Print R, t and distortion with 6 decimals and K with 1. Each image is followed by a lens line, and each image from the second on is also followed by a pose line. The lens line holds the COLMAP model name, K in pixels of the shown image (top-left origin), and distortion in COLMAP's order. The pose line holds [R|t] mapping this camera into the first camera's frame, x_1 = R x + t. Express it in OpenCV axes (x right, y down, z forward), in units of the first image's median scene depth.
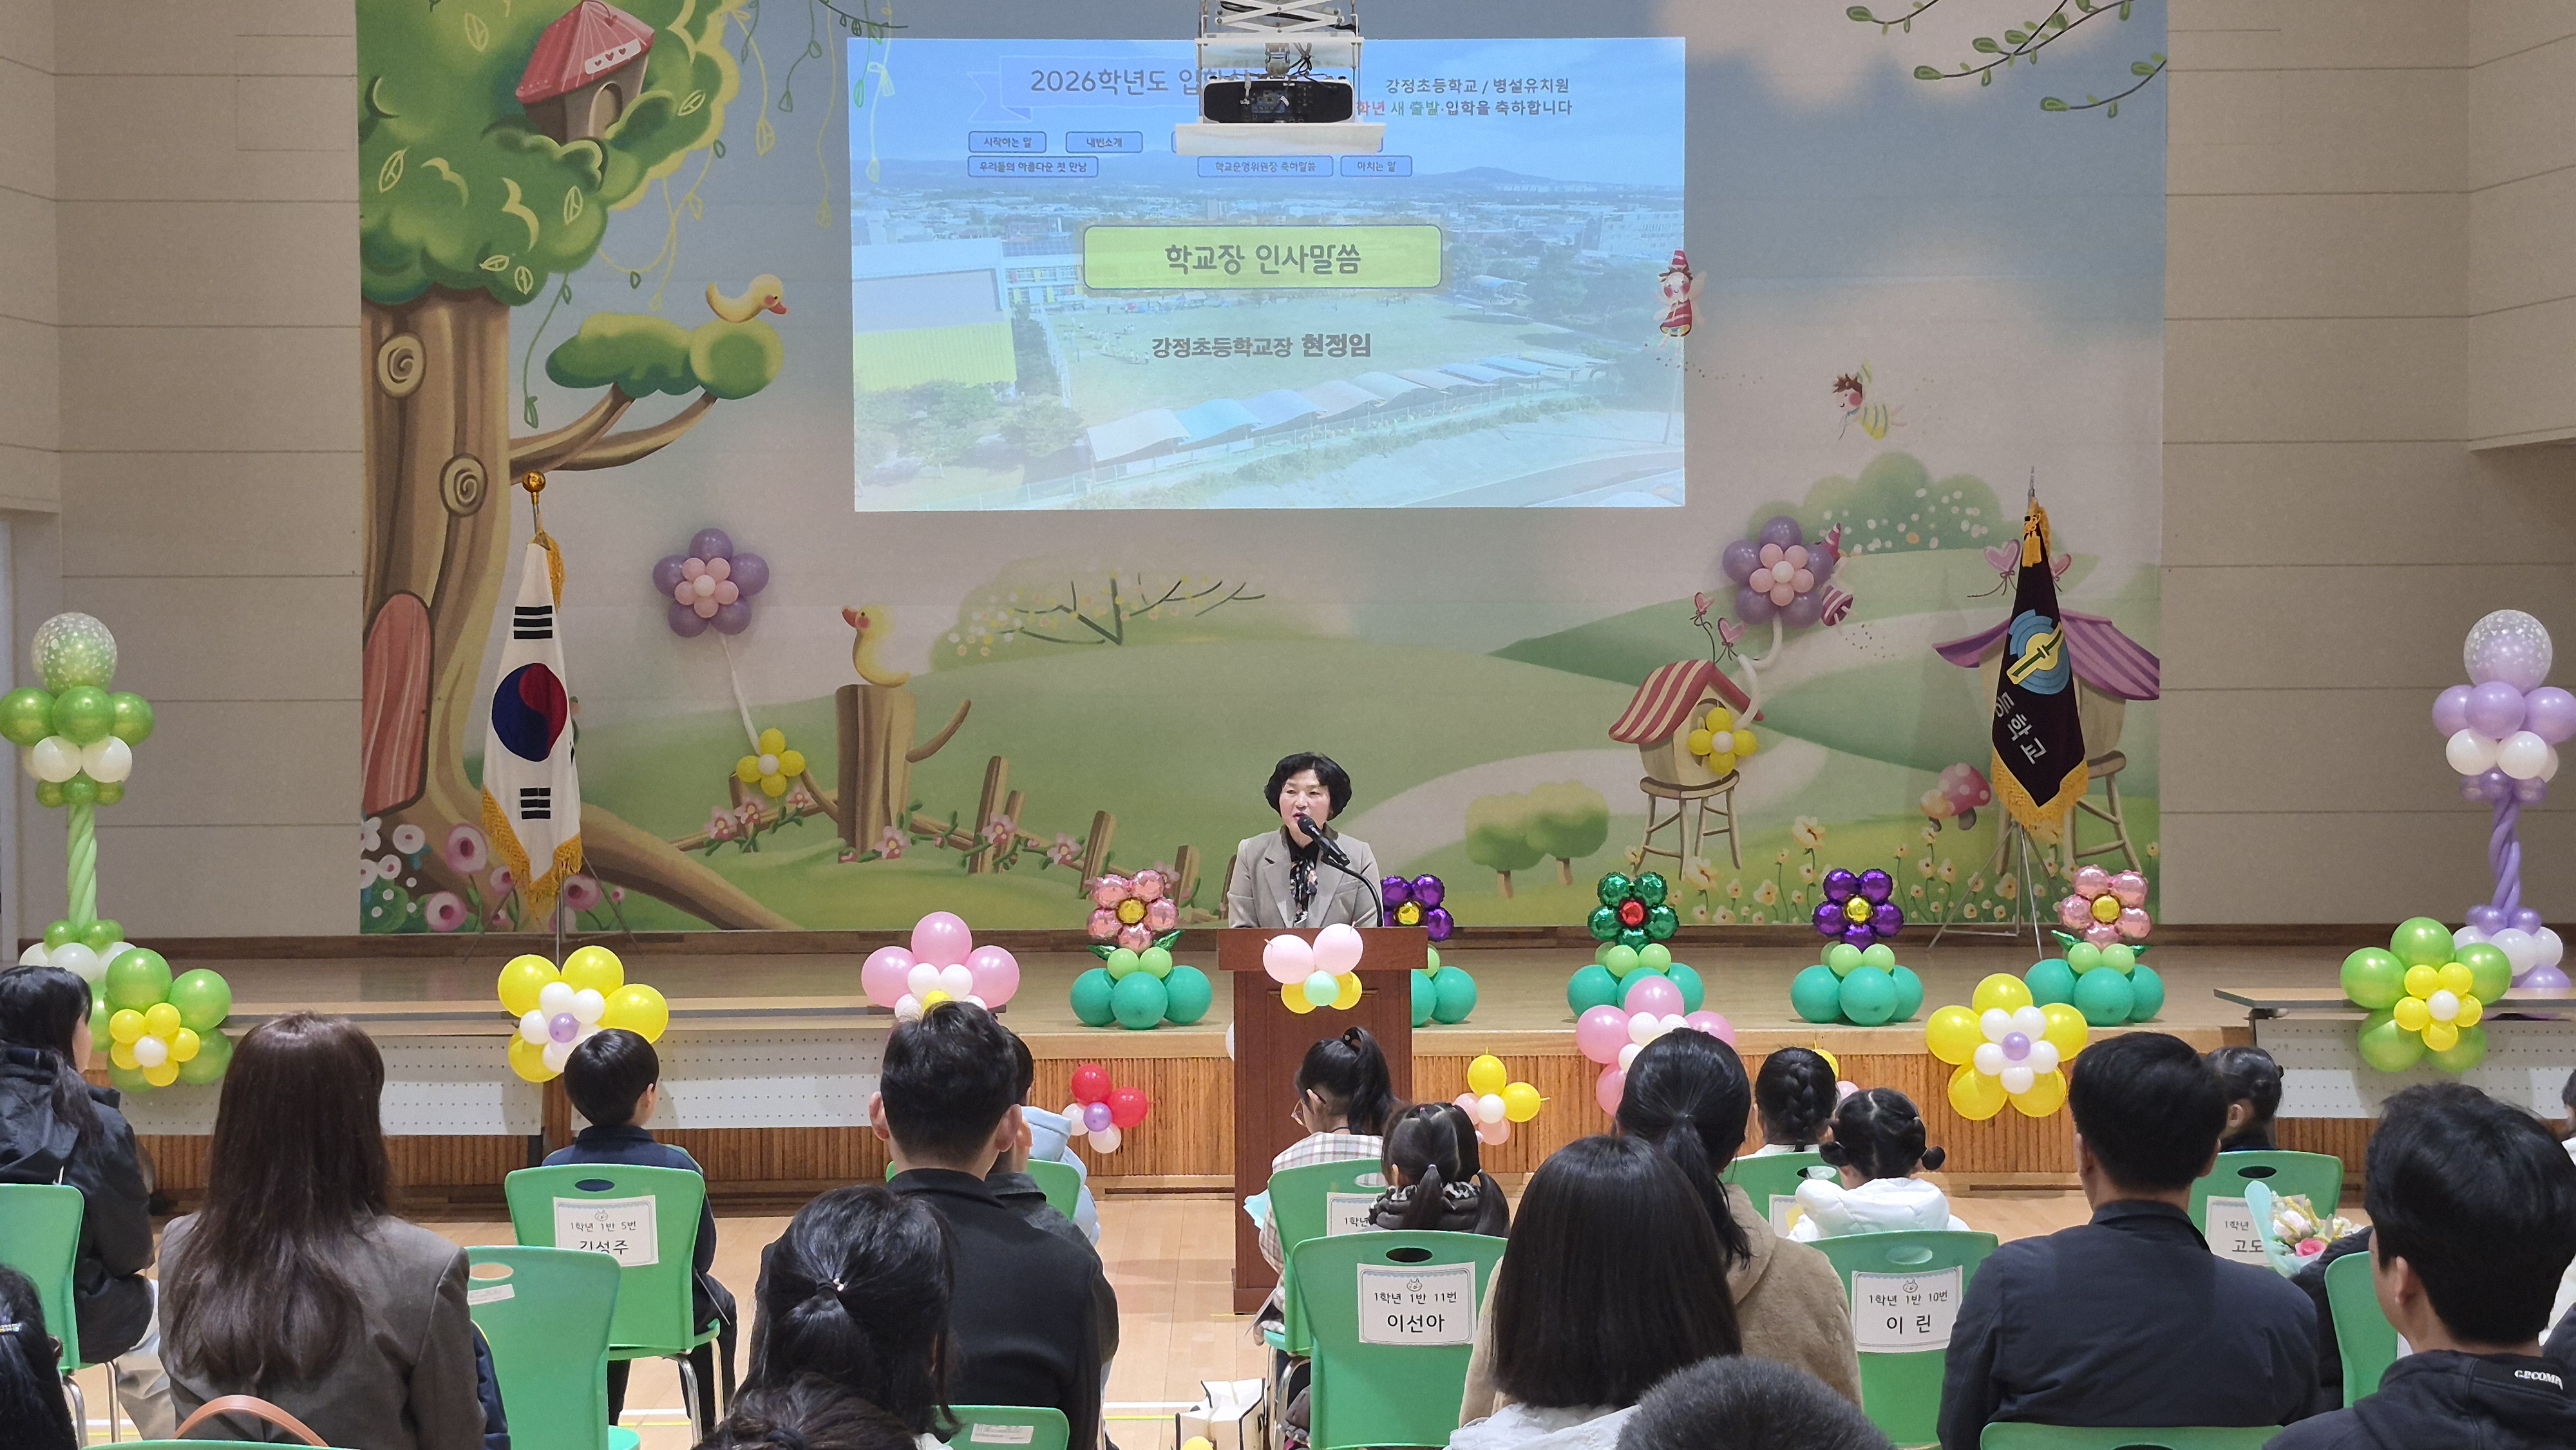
lens RADIAL K [[3273.1, 0, 1246.6], [0, 3273.1, 694.2], [0, 0, 1]] dist [0.146749, -0.394348]
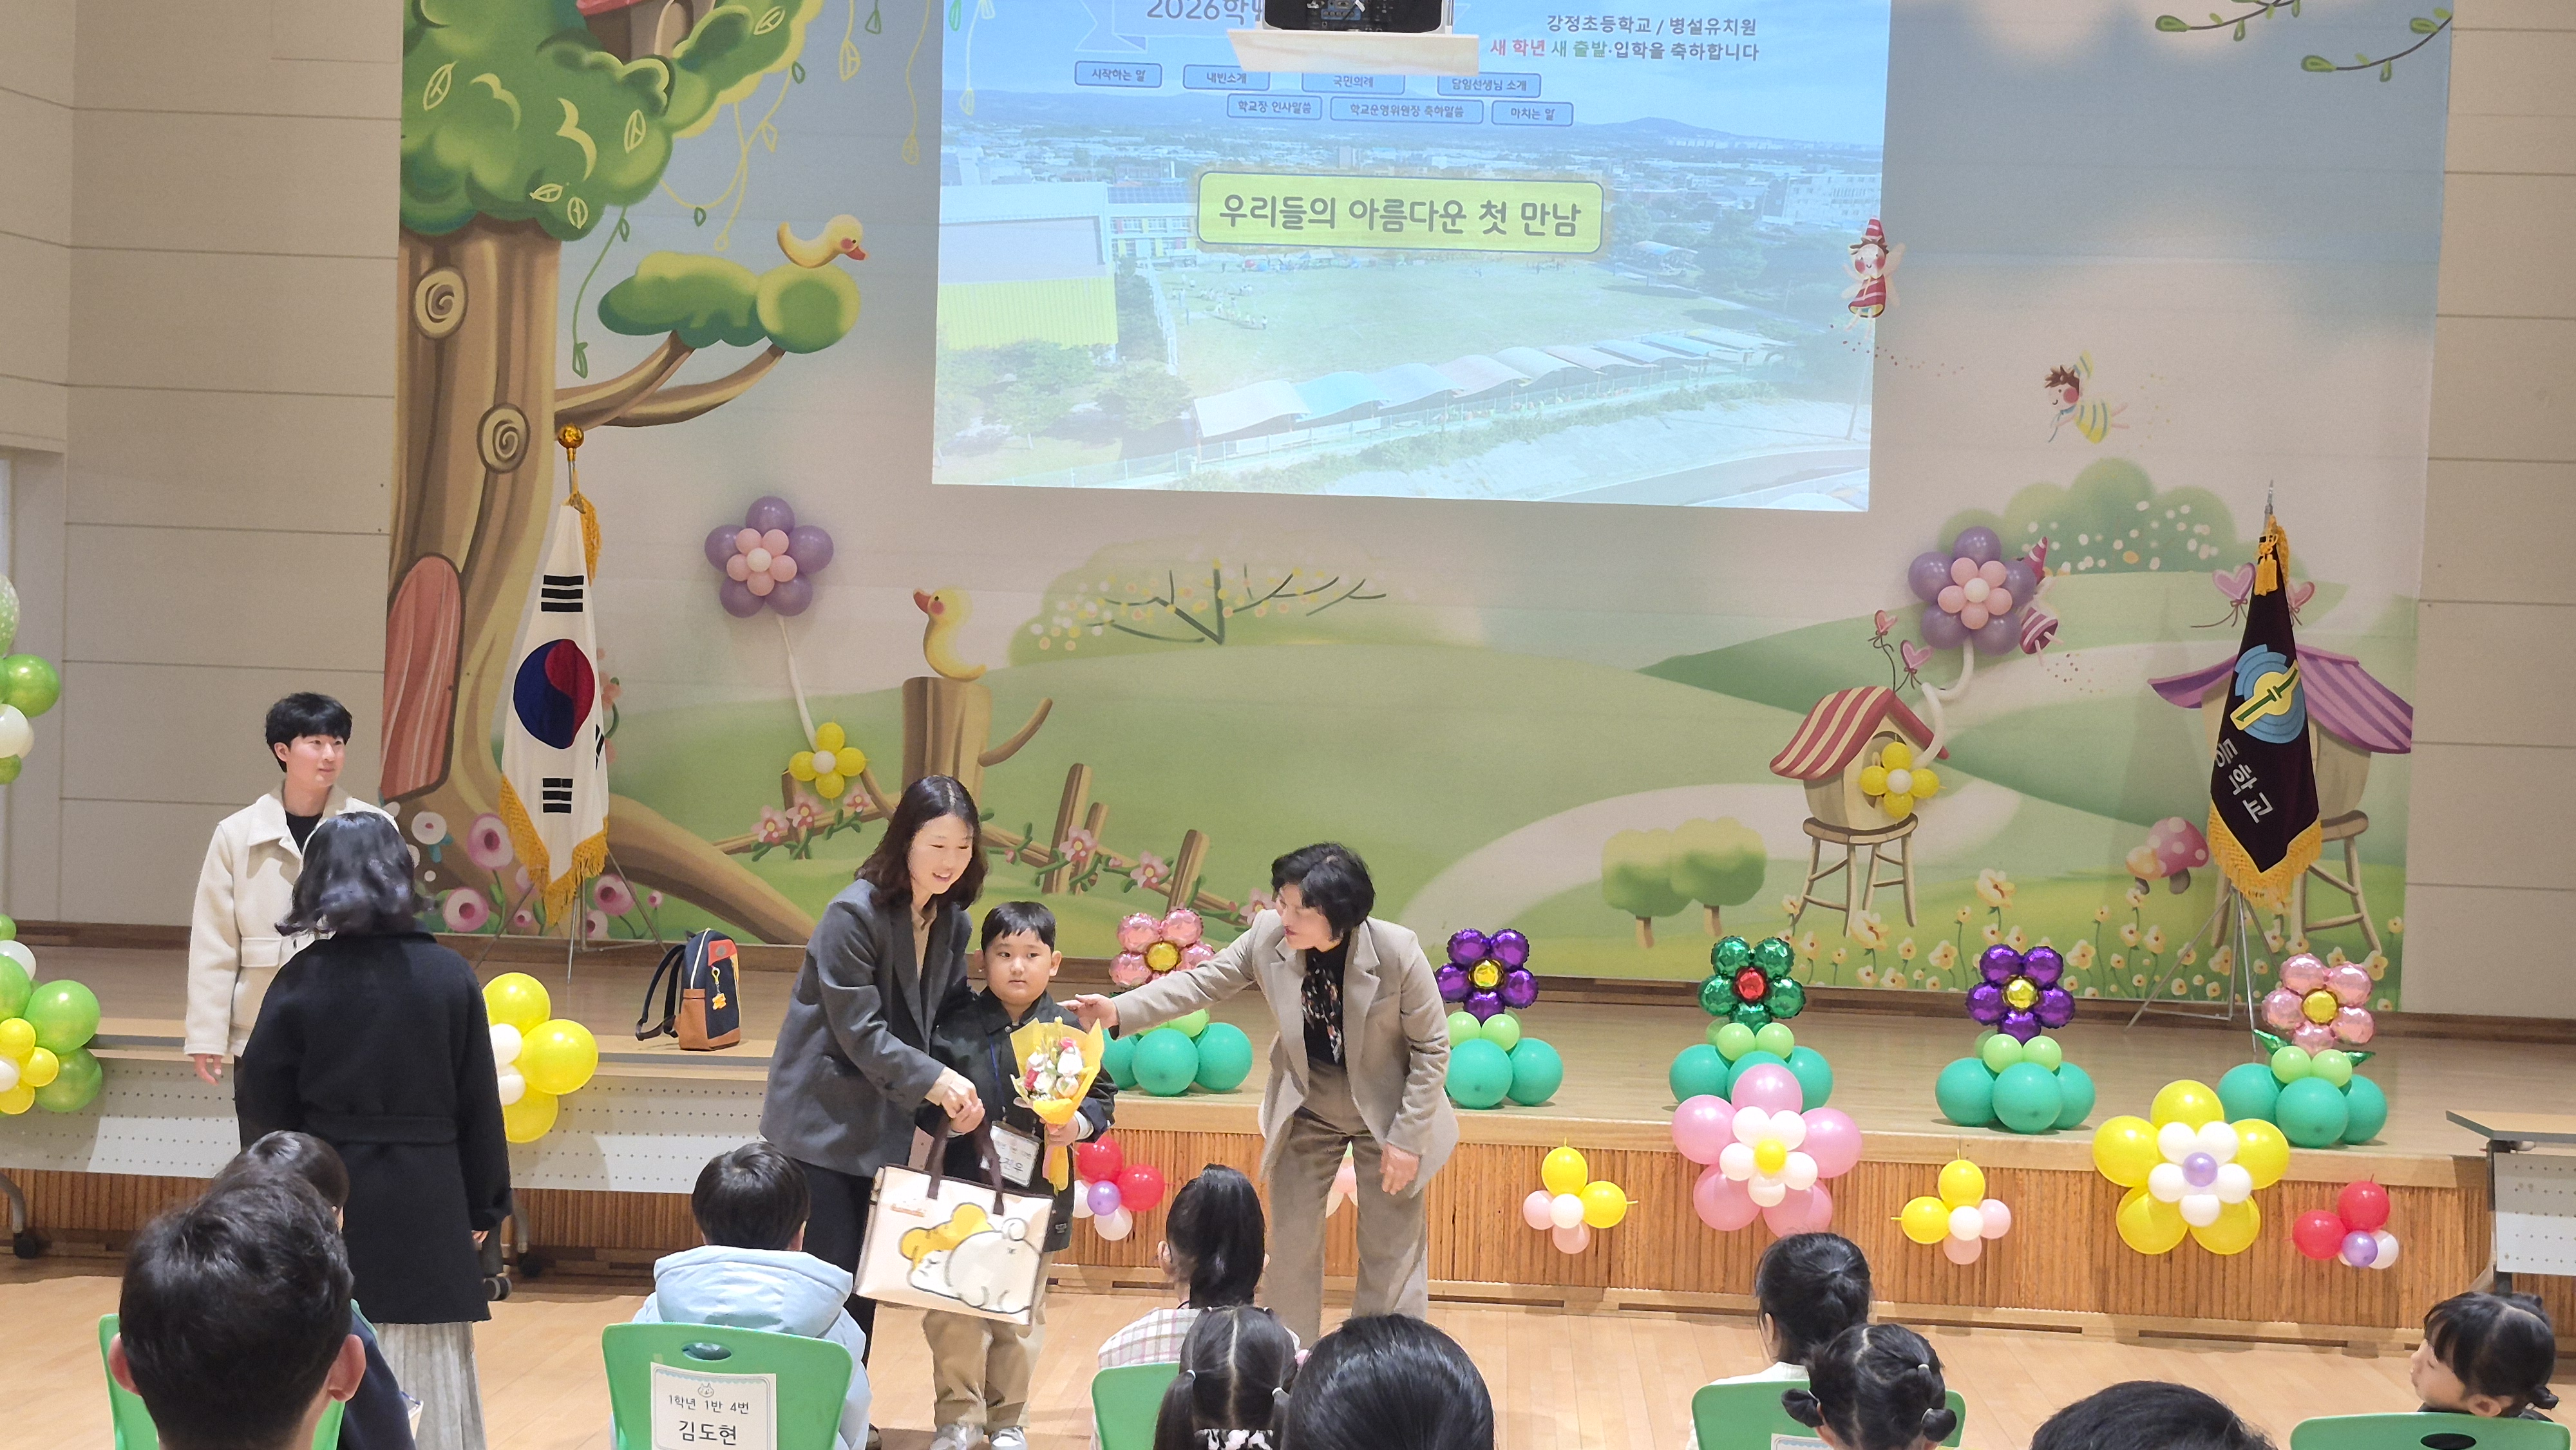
lens RADIAL K [[3333.8, 0, 1288.0], [0, 3333.8, 725.0], [0, 0, 1]] dist [0.161661, -0.410016]
pose [[0.997364, 0.040574, -0.060159, 0.034981], [-0.039975, 0.999139, 0.011130, -0.003940], [0.060559, -0.008696, 0.998127, 0.095641]]
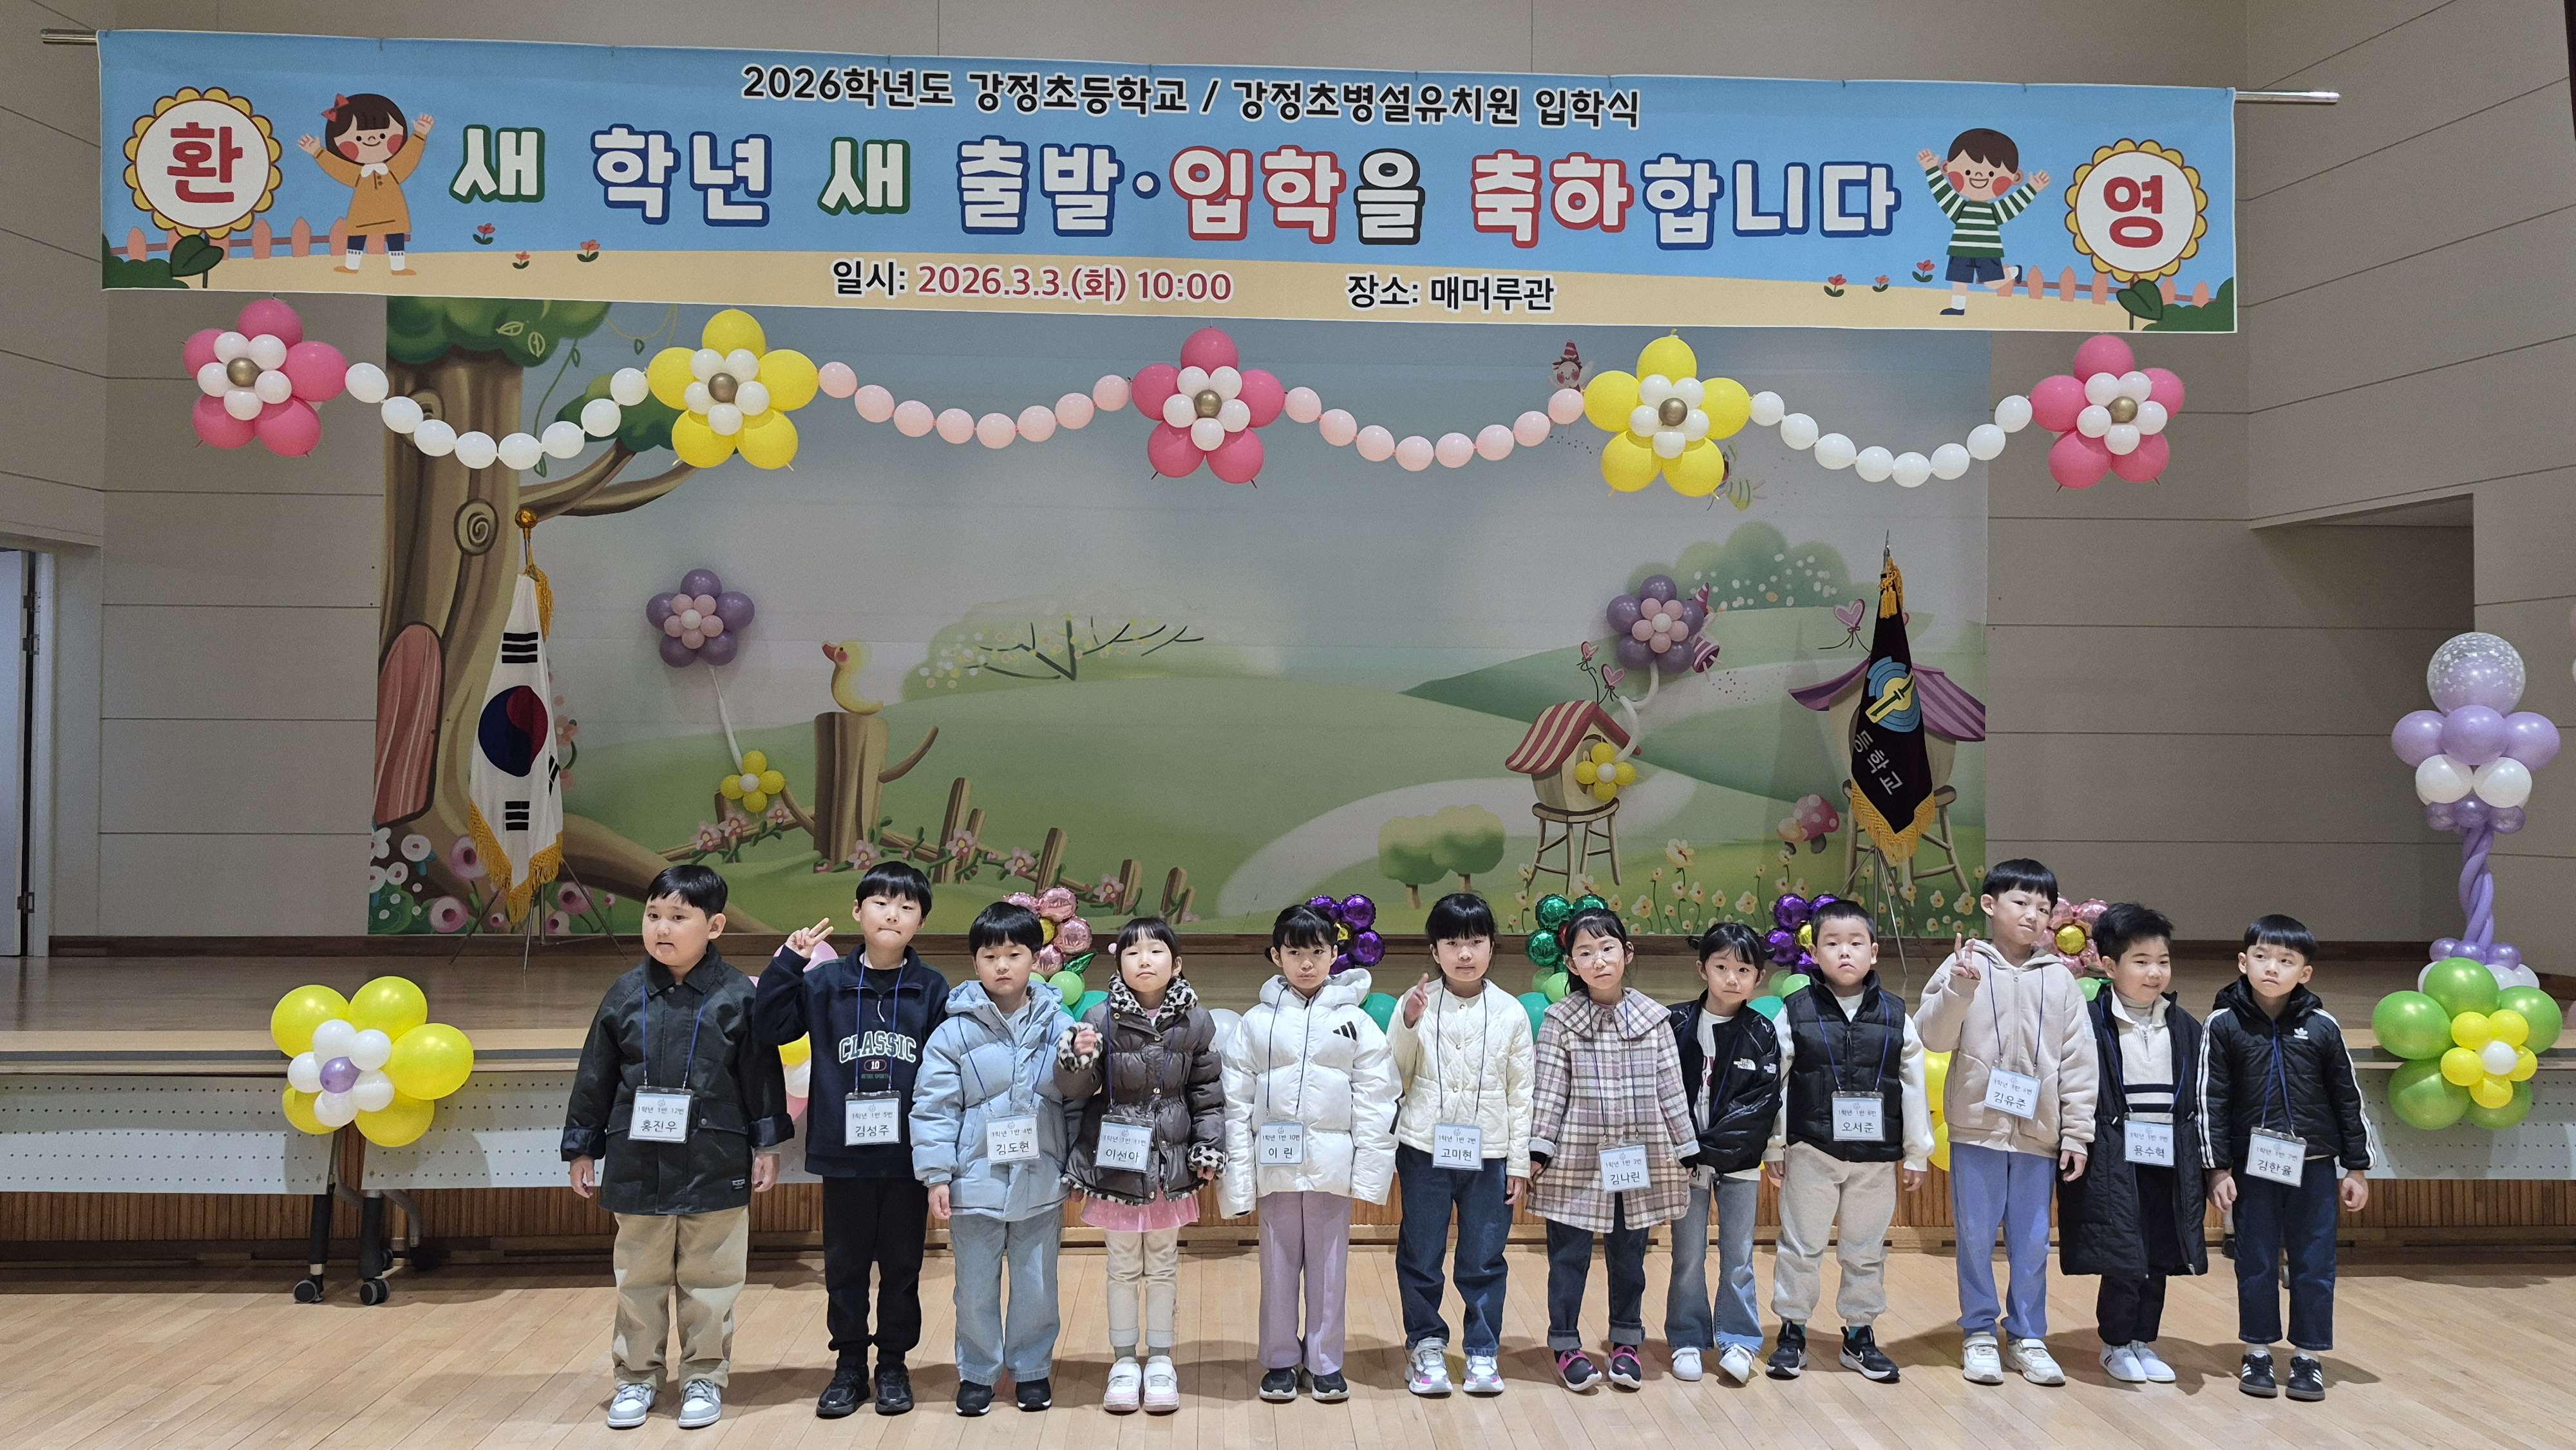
lens RADIAL K [[1998.9, 0, 1305.7], [0, 1998.9, 700.9], [0, 0, 1]] dist [0.146575, -0.262025]
pose [[0.998882, 0.014032, 0.045150, 0.009955], [-0.012589, 0.999406, -0.032084, 0.013123], [-0.045574, 0.031479, 0.998465, 0.310914]]
